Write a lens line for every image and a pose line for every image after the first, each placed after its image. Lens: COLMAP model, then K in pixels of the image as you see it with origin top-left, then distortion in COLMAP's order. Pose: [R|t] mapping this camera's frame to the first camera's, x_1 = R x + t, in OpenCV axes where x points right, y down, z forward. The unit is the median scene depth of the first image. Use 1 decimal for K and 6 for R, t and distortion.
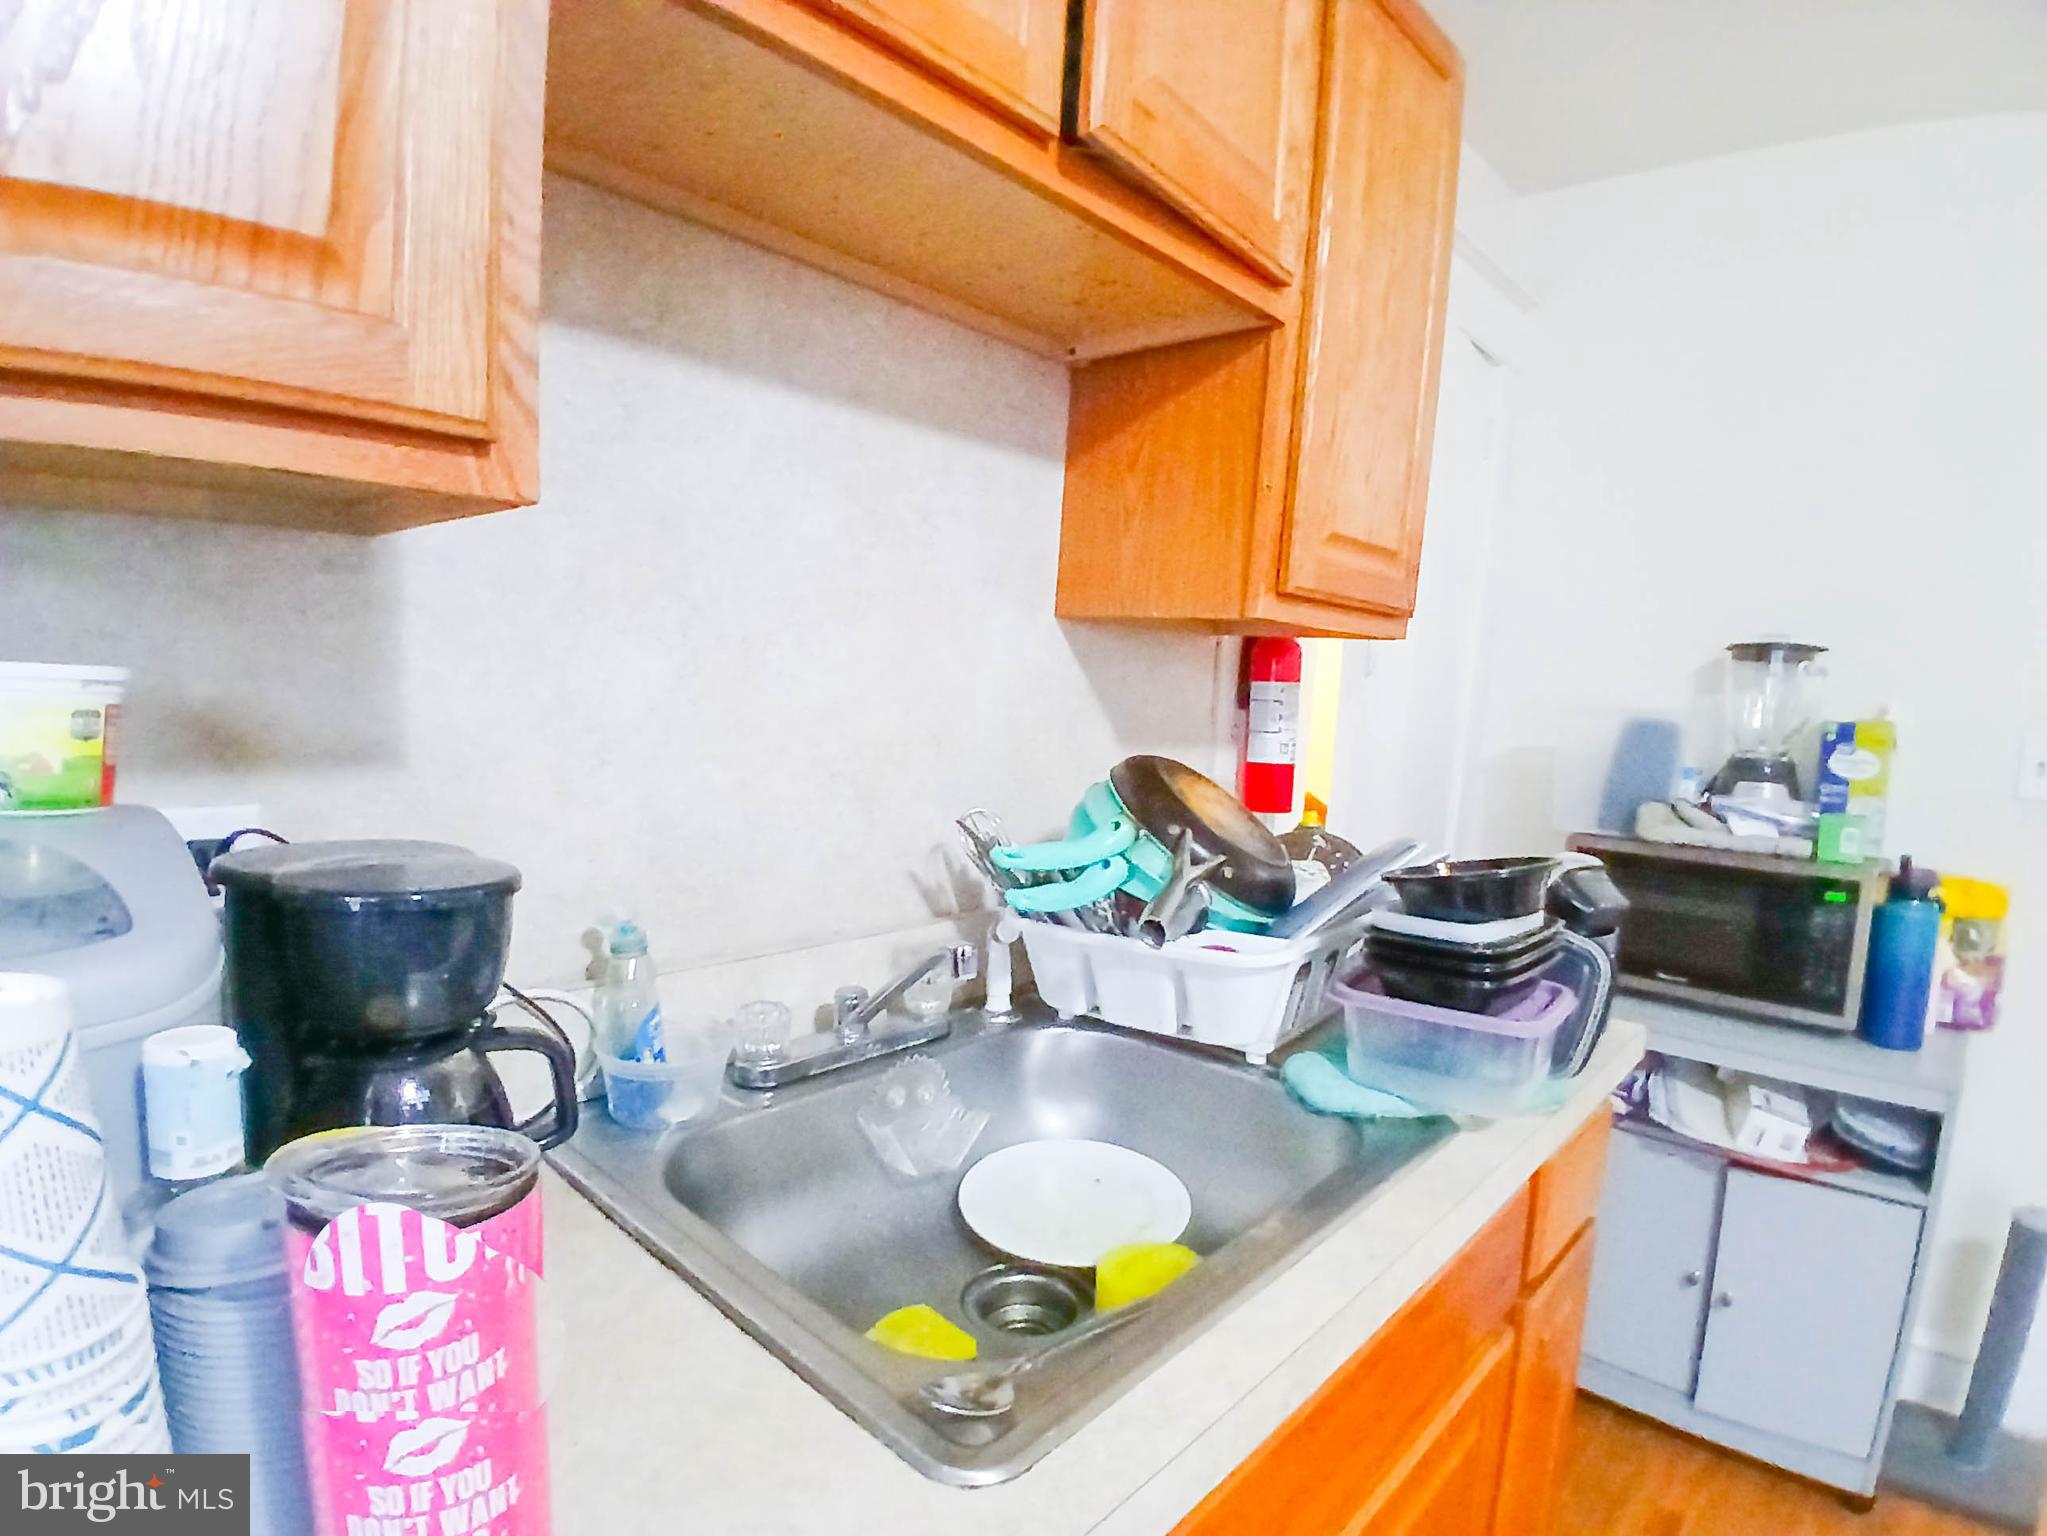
lens RADIAL K [[1053.8, 0, 1041.9], [0, 1053.8, 800.0], [0, 0, 1]] dist [-0.010732, -0.034883]
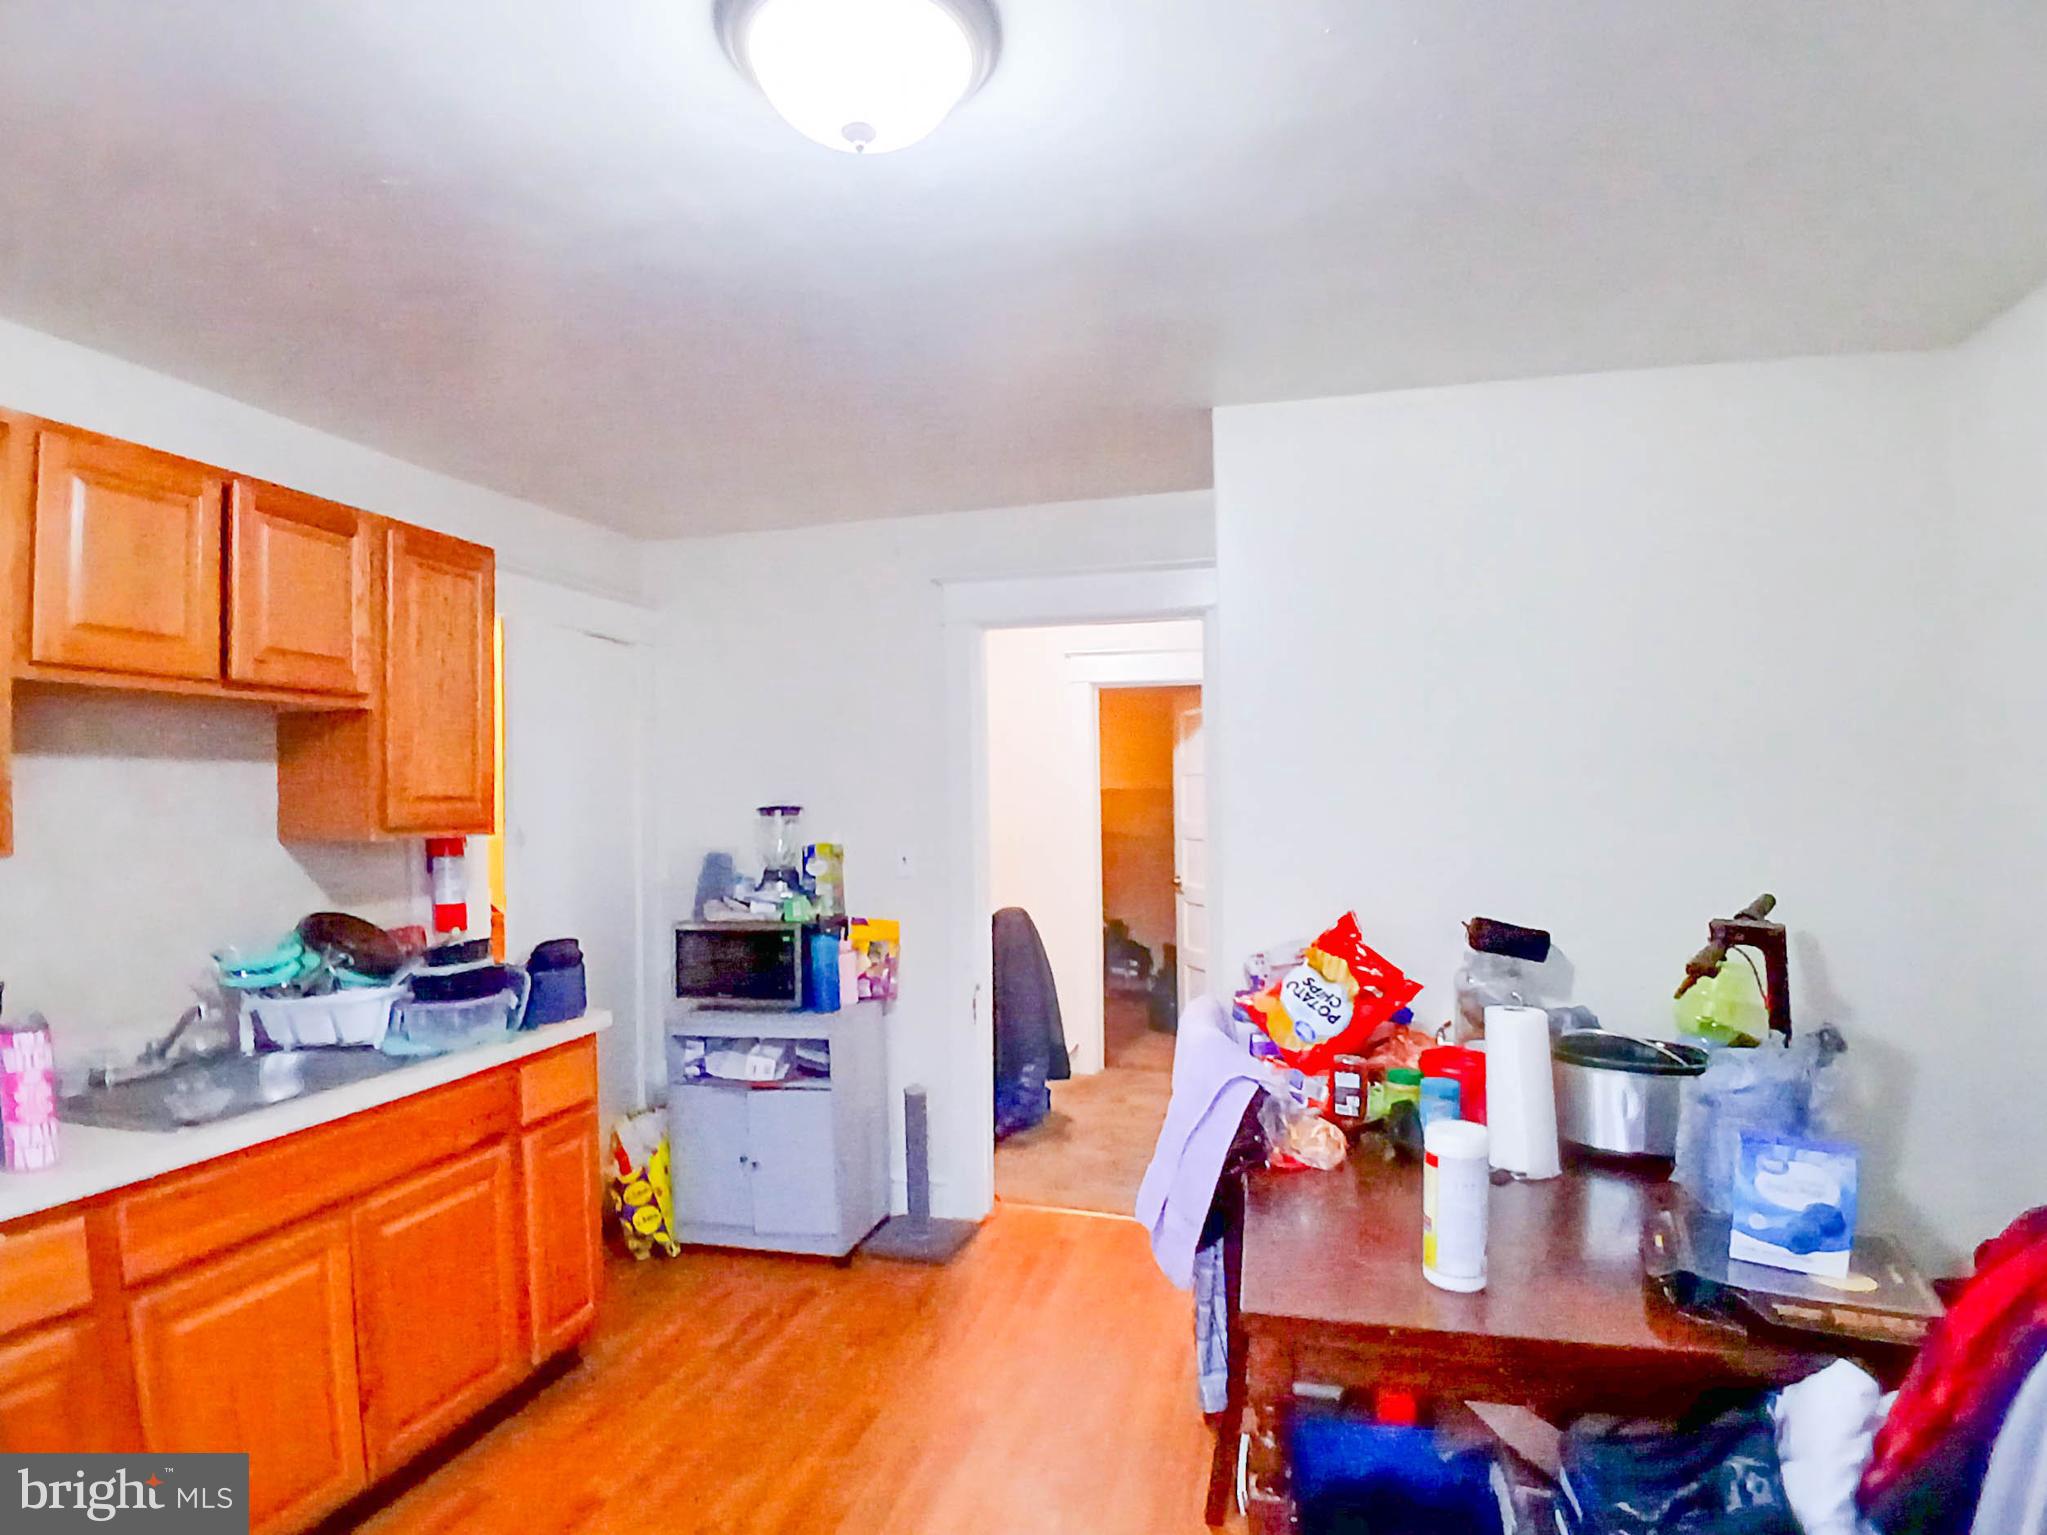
lens RADIAL K [[1053.8, 0, 1018.2], [0, 1053.8, 805.2], [0, 0, 1]] dist [-0.010732, -0.034883]
pose [[0.884353, -0.068940, 0.461701, 0.368984], [0.115244, 0.990665, -0.072818, 0.055205], [-0.452371, 0.117605, 0.884042, -1.387733]]
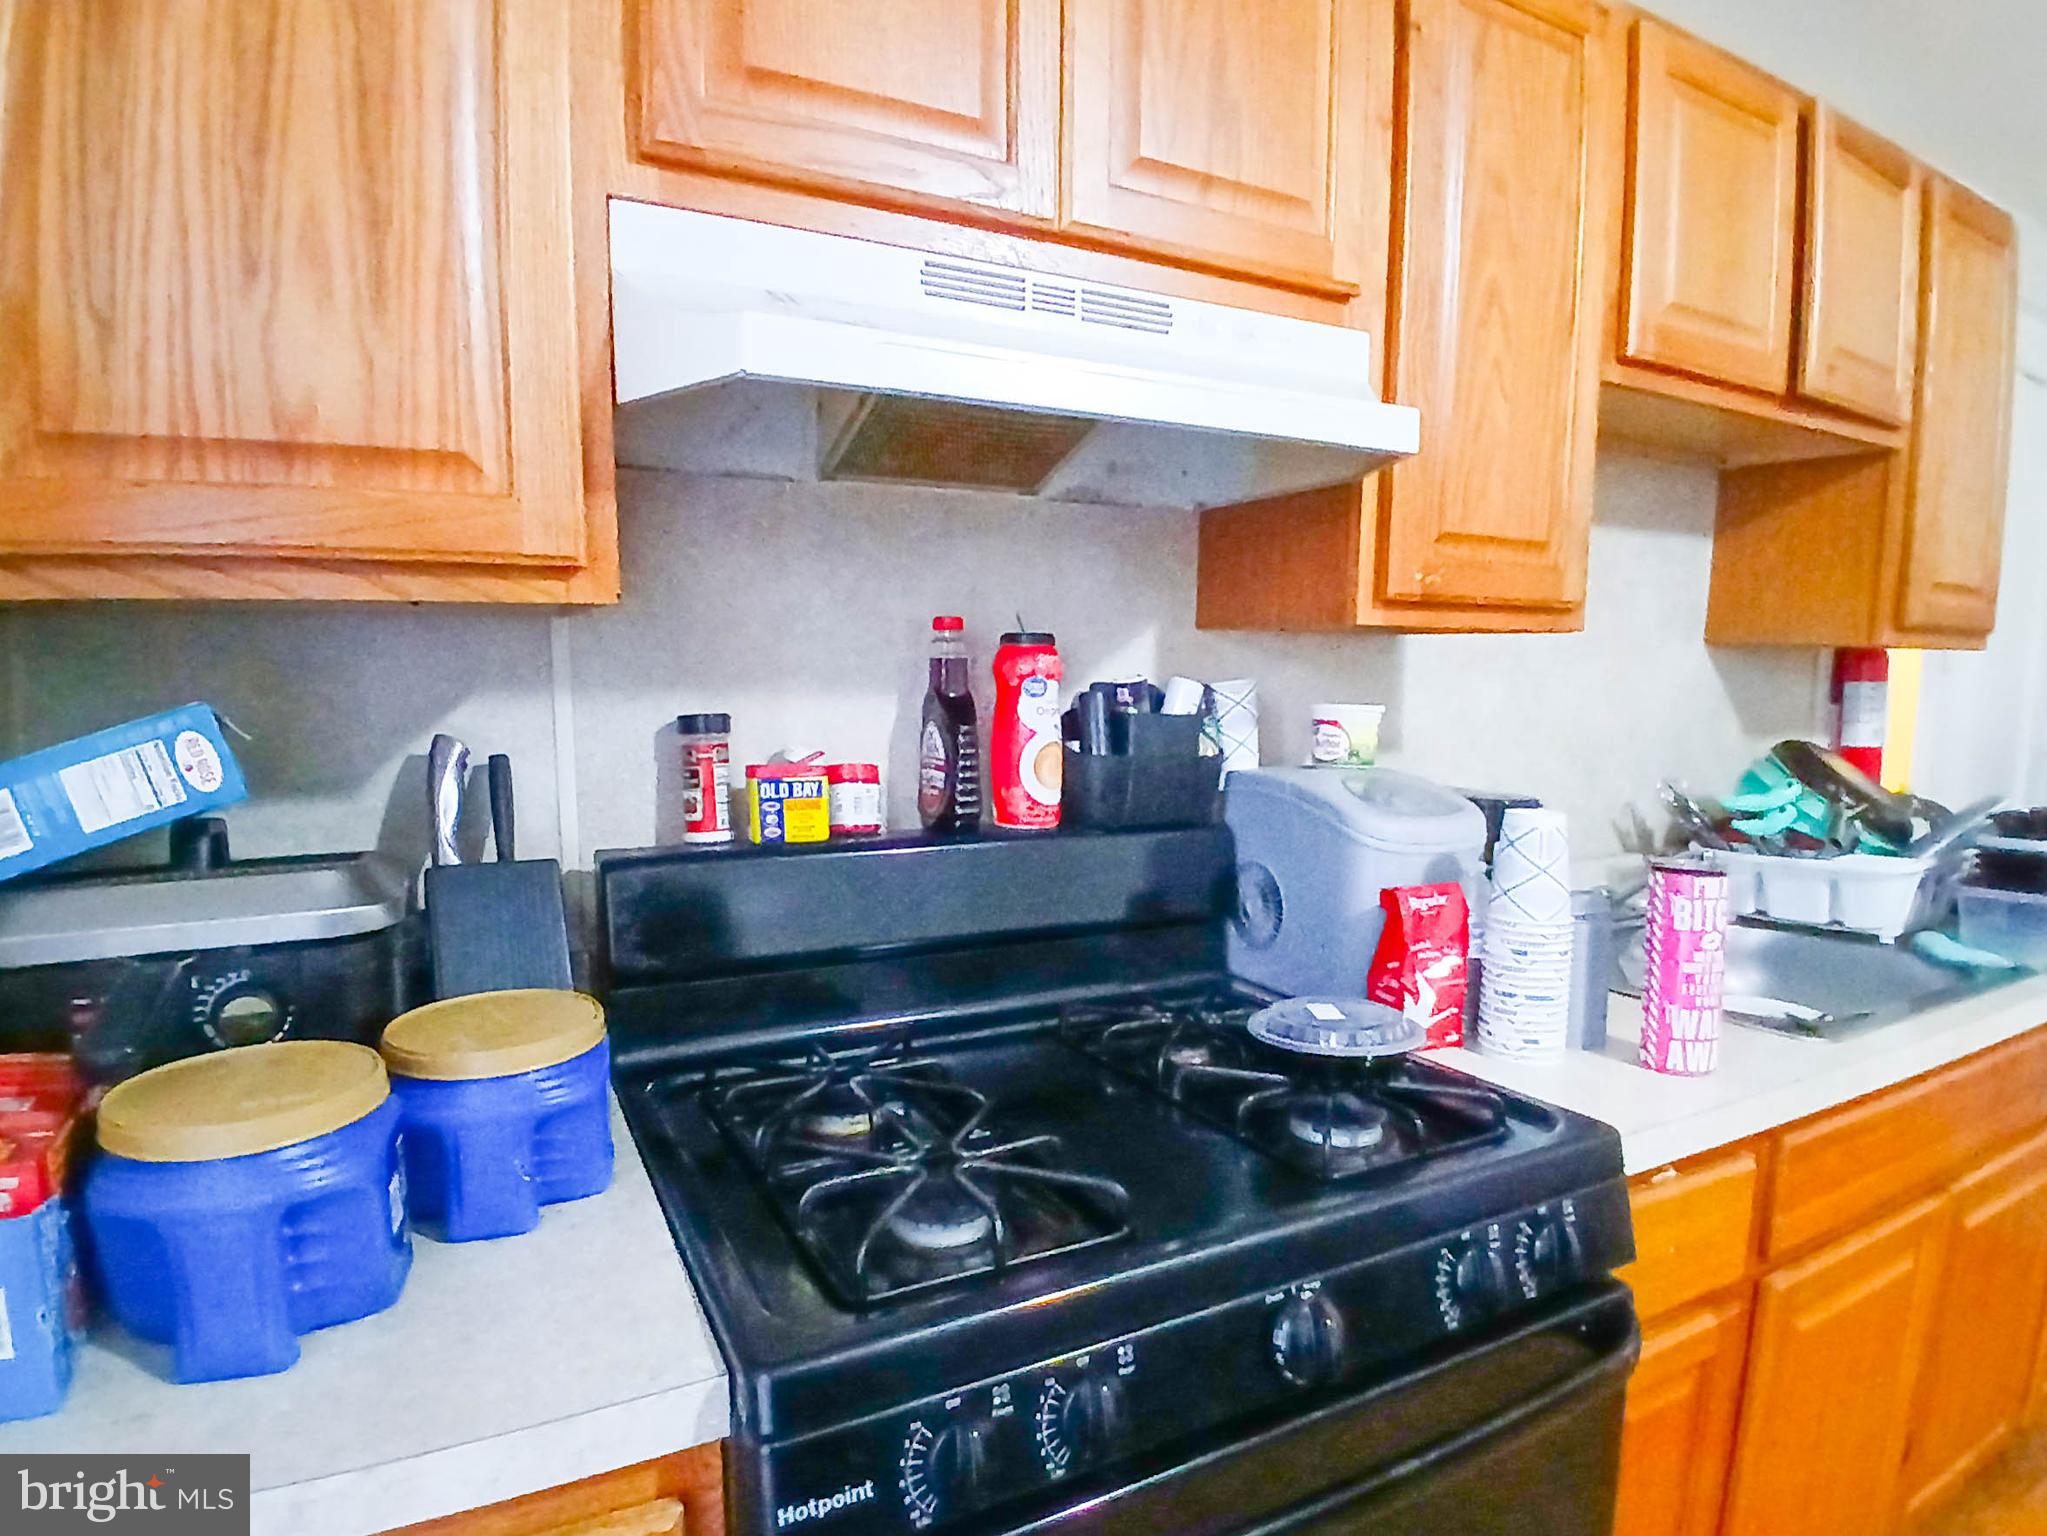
lens RADIAL K [[1108.1, 0, 1033.8], [0, 1108.1, 788.5], [0, 0, 1]] dist [-0.033646, -0.022260]
pose [[0.936807, -0.003116, -0.349832, -0.359824], [-0.000410, 0.999950, -0.010006, 0.039821], [0.349846, 0.009518, 0.936759, -0.773435]]
